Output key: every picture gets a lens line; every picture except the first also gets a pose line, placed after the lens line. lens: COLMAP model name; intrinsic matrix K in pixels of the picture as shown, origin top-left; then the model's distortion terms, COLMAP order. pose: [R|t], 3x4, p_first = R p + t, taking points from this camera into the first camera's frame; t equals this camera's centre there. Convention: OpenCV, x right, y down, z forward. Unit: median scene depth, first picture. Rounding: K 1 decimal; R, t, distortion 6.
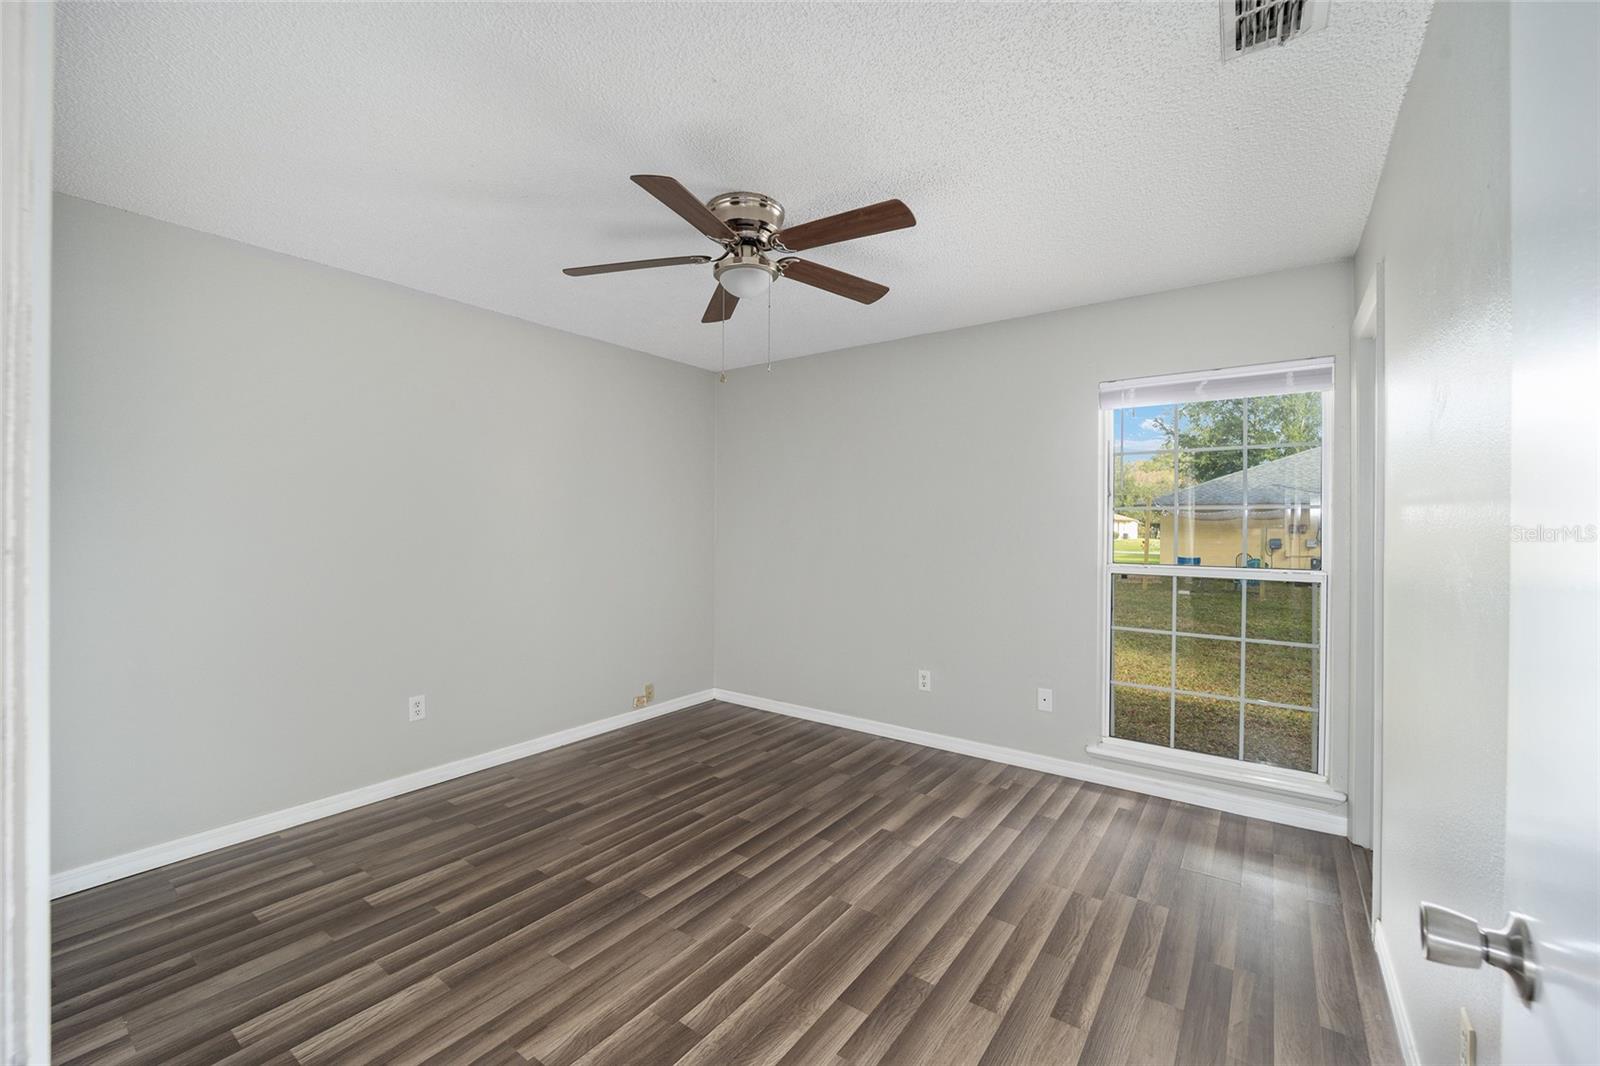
lens RADIAL K [[644.4, 0, 794.7], [0, 644.4, 529.8], [0, 0, 1]] dist [-0.013186, -0.000066]
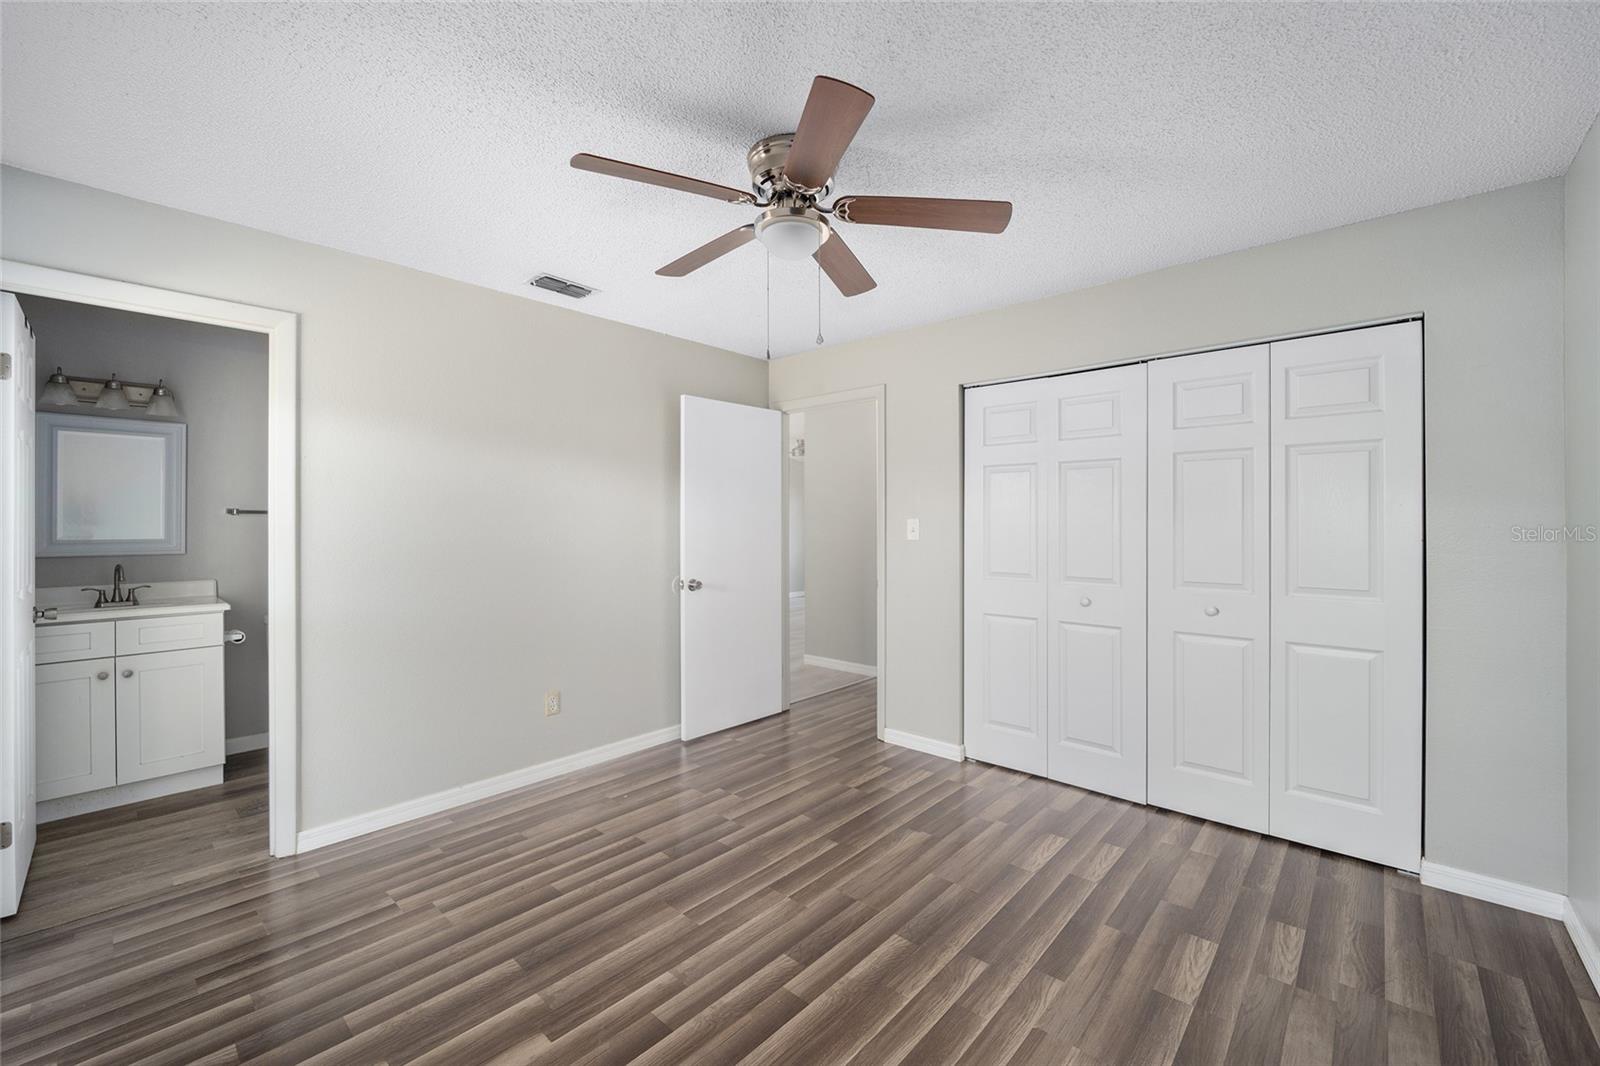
lens RADIAL K [[644.4, 0, 794.7], [0, 644.4, 529.8], [0, 0, 1]] dist [-0.013186, -0.000066]
pose [[-0.994074, -0.004811, 0.108597, -0.184646], [-0.002892, 0.999837, 0.017819, -0.015819], [-0.108665, 0.017399, -0.993926, 1.964463]]
